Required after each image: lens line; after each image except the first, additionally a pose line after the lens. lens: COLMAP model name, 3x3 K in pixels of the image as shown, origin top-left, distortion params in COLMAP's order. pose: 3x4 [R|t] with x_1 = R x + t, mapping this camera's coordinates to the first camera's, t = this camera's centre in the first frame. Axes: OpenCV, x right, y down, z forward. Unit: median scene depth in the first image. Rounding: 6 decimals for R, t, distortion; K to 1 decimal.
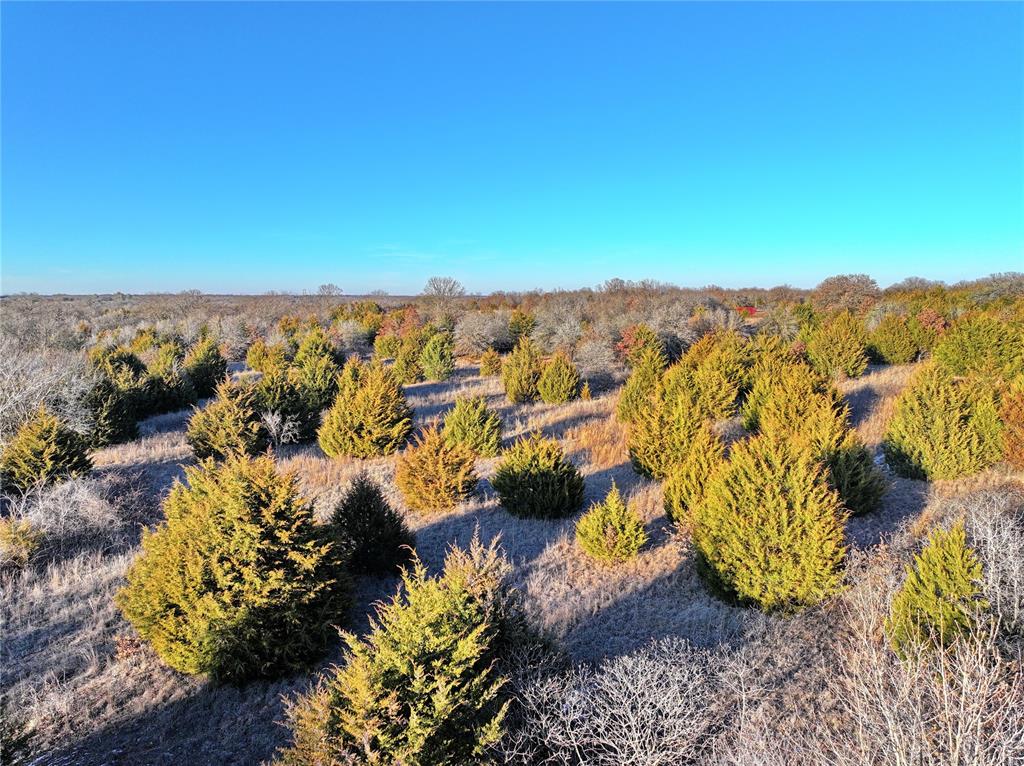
lens RADIAL K [[729.0, 0, 512.0], [0, 729.0, 383.0], [0, 0, 1]] dist [0.002214, 0.002526]
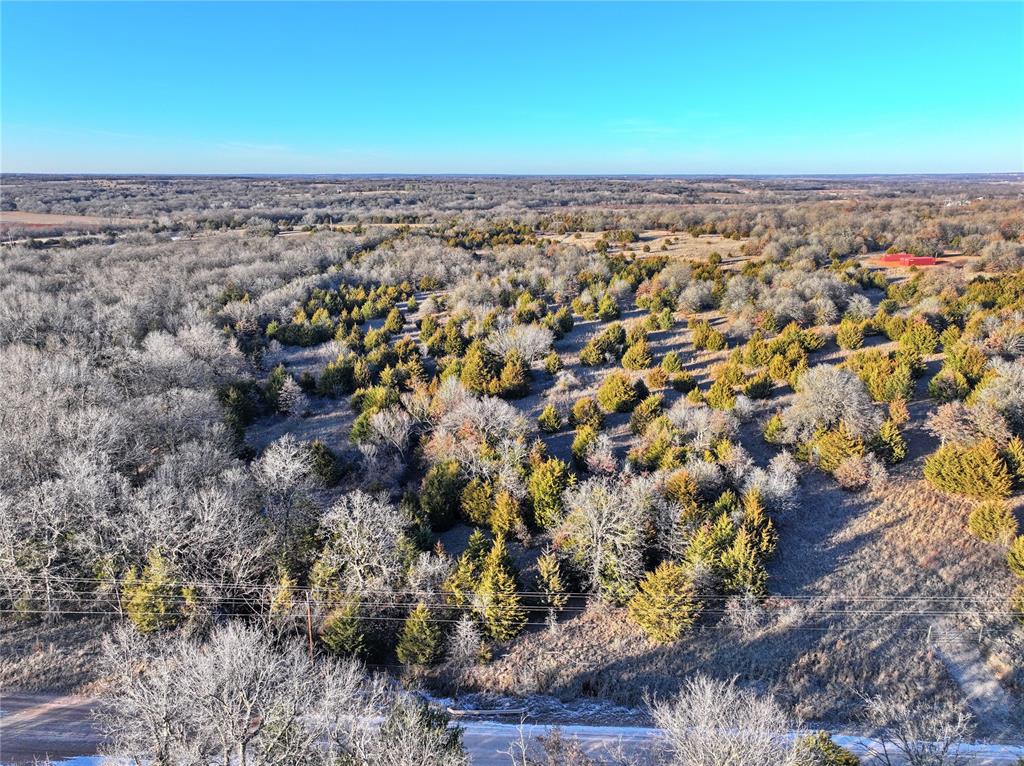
lens RADIAL K [[729.0, 0, 512.0], [0, 729.0, 383.0], [0, 0, 1]] dist [0.002214, 0.002526]
pose [[0.945082, 0.094458, -0.312885, 0.229244], [-0.042388, 0.984665, 0.169230, -0.286474], [0.324072, -0.146674, 0.934593, -1.732304]]
